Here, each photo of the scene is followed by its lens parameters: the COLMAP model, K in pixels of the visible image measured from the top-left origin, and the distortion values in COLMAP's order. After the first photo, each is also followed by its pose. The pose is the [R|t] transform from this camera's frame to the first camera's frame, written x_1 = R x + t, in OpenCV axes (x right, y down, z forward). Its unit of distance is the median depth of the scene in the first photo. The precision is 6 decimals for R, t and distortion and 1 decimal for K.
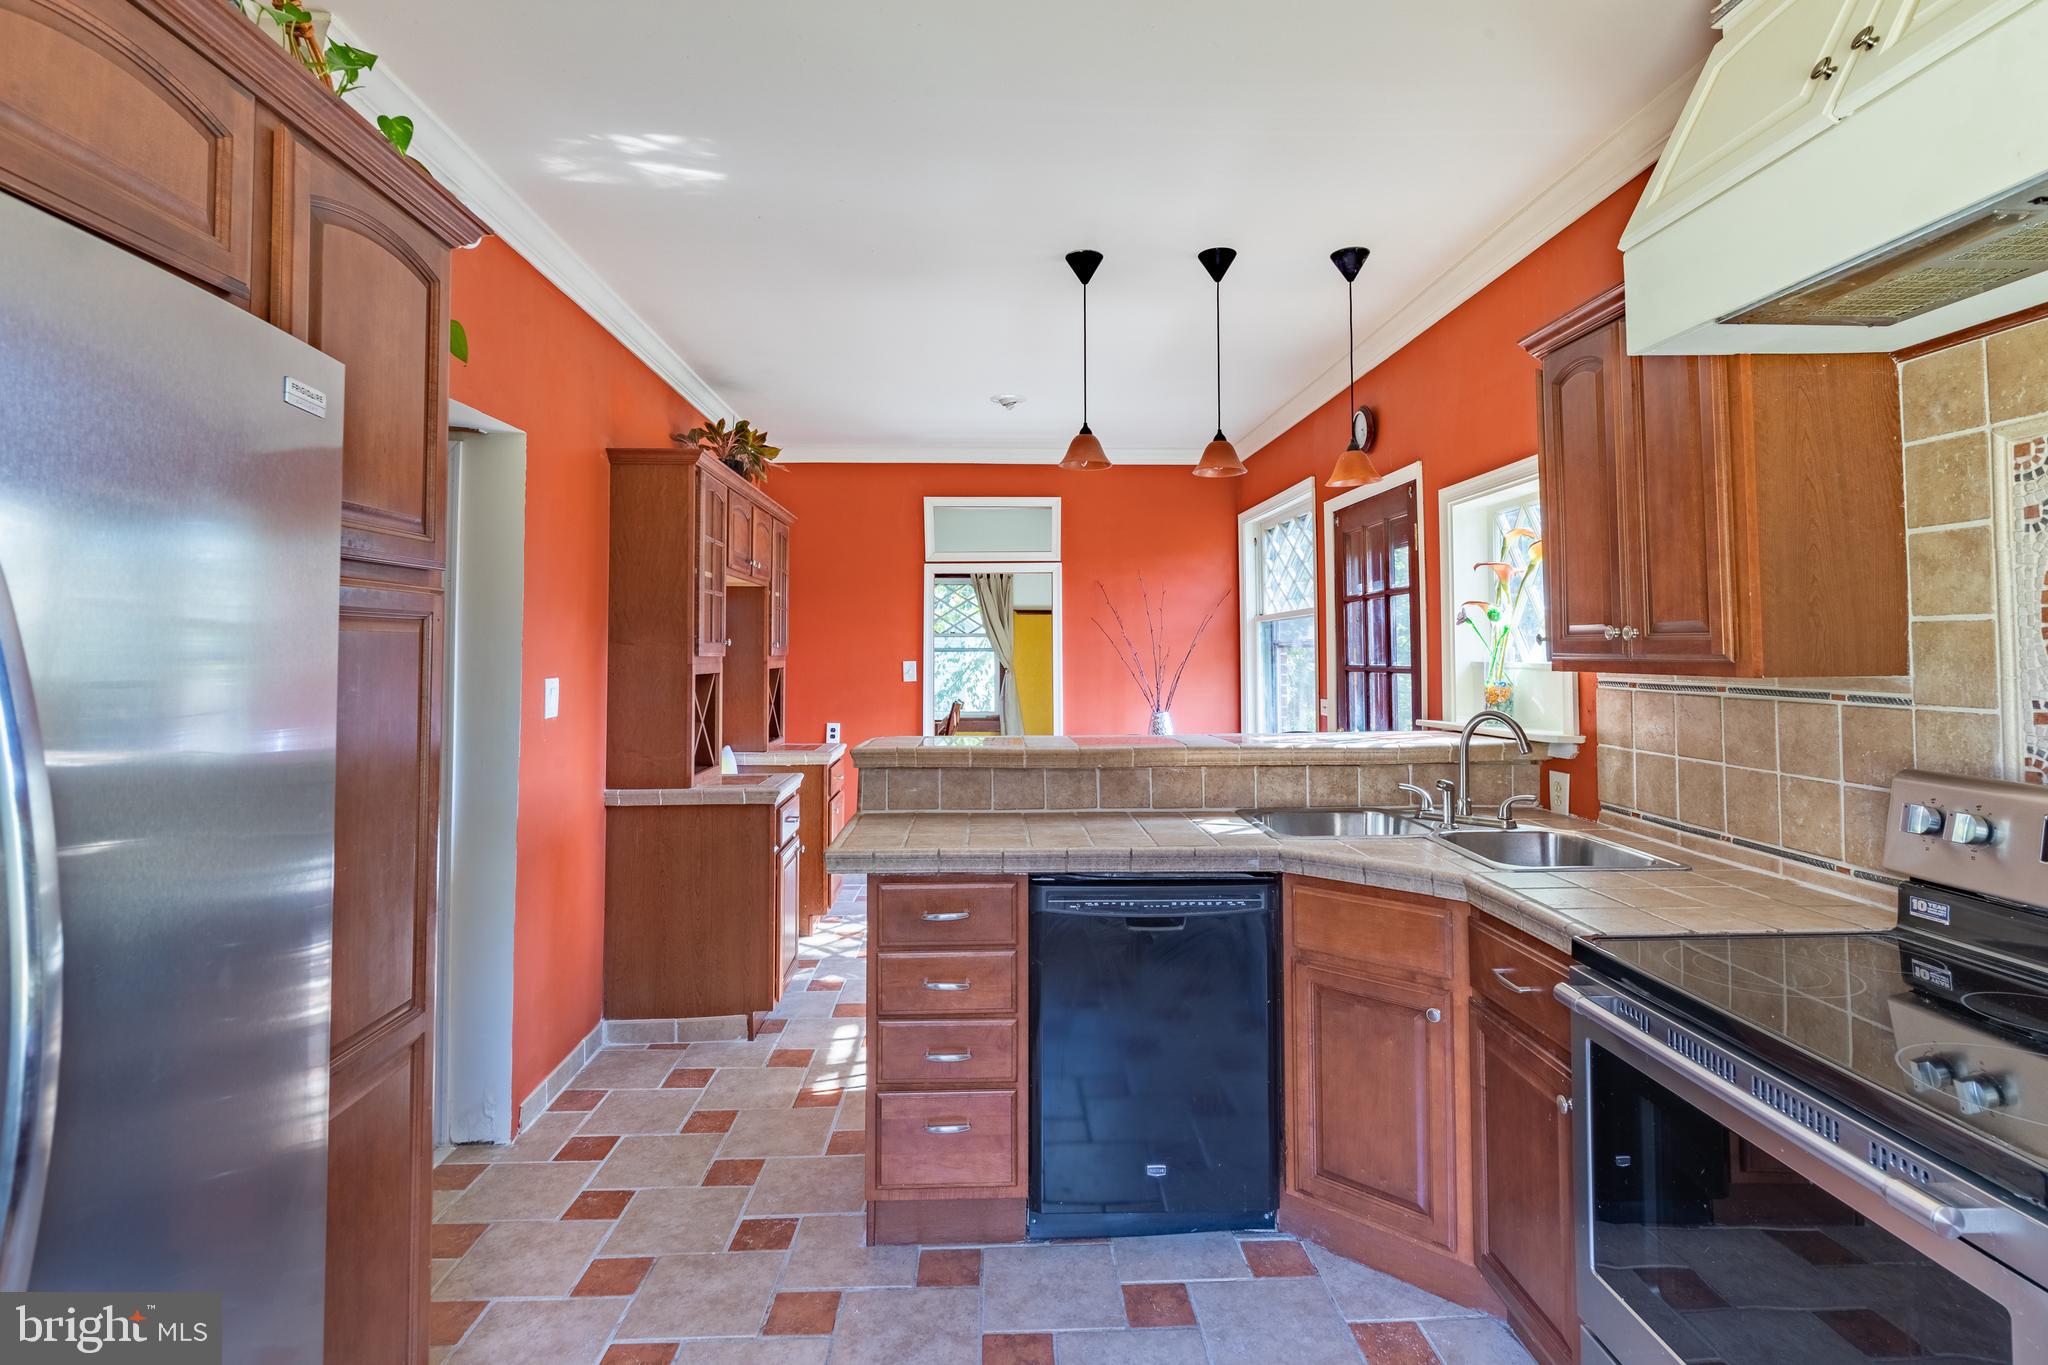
lens RADIAL K [[1011.7, 0, 1024.0], [0, 1011.7, 640.5], [0, 0, 1]] dist [-0.000564, -0.000260]
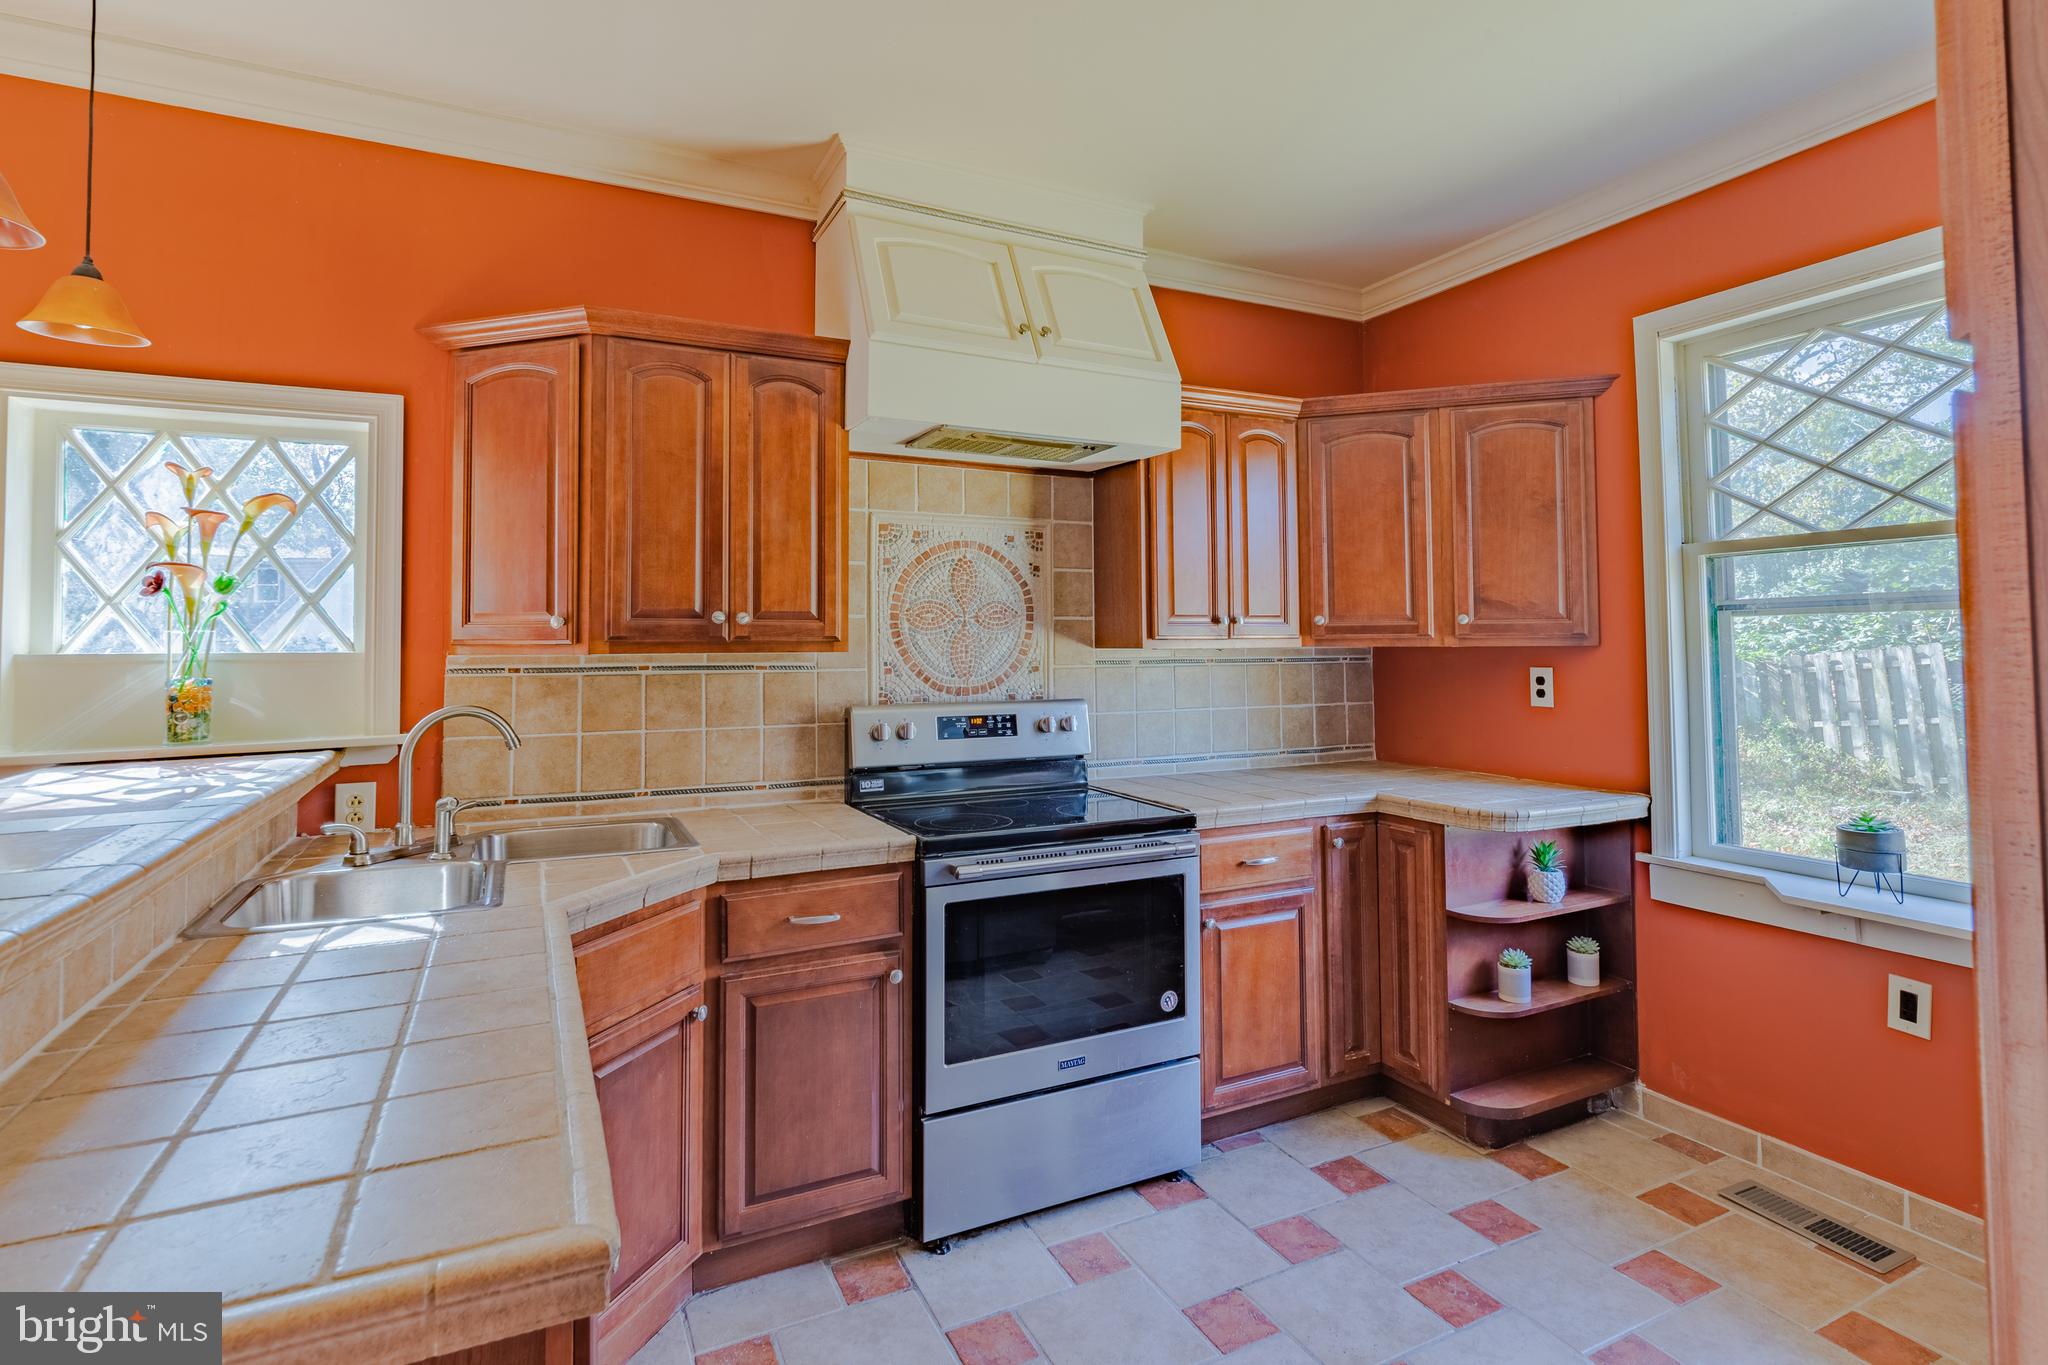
lens RADIAL K [[1011.7, 0, 1024.0], [0, 1011.7, 640.5], [0, 0, 1]] dist [-0.000564, -0.000260]
pose [[-0.412632, 0.008600, 0.910857, -0.660231], [-0.002233, 0.999943, -0.010452, 0.031247], [-0.910895, -0.006347, -0.412589, 1.243948]]
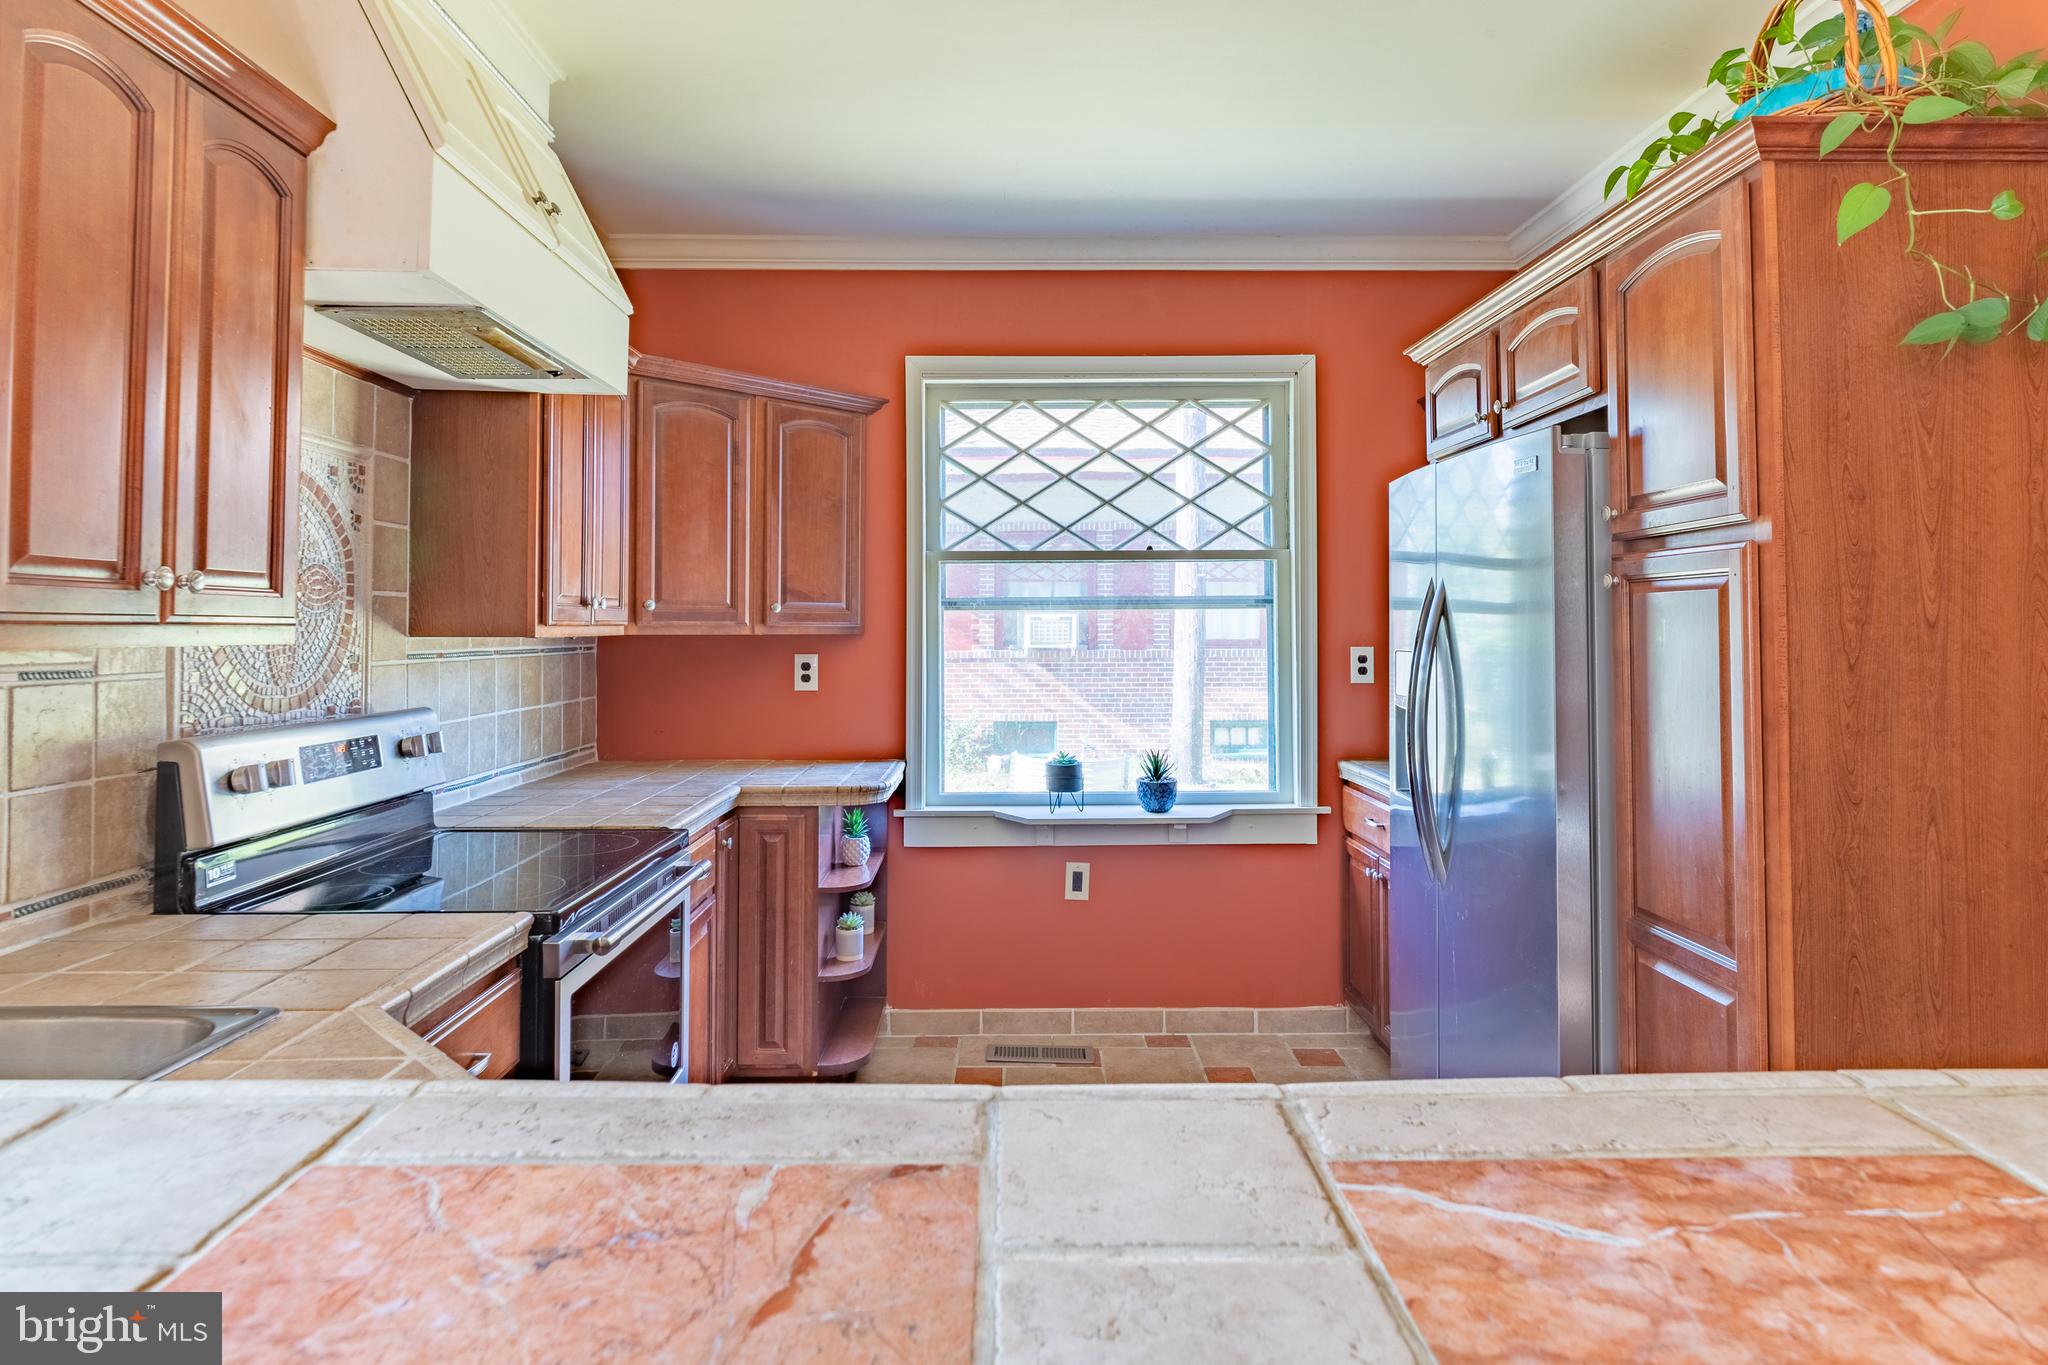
lens RADIAL K [[1141.1, 0, 1021.5], [0, 1141.1, 636.4], [0, 0, 1]] dist [0.000671, 0.000116]
pose [[-0.999724, 0.002526, 0.023362, 0.065513], [0.002465, 0.999993, -0.002641, 0.031174], [-0.023368, -0.002582, -0.999724, 1.778579]]
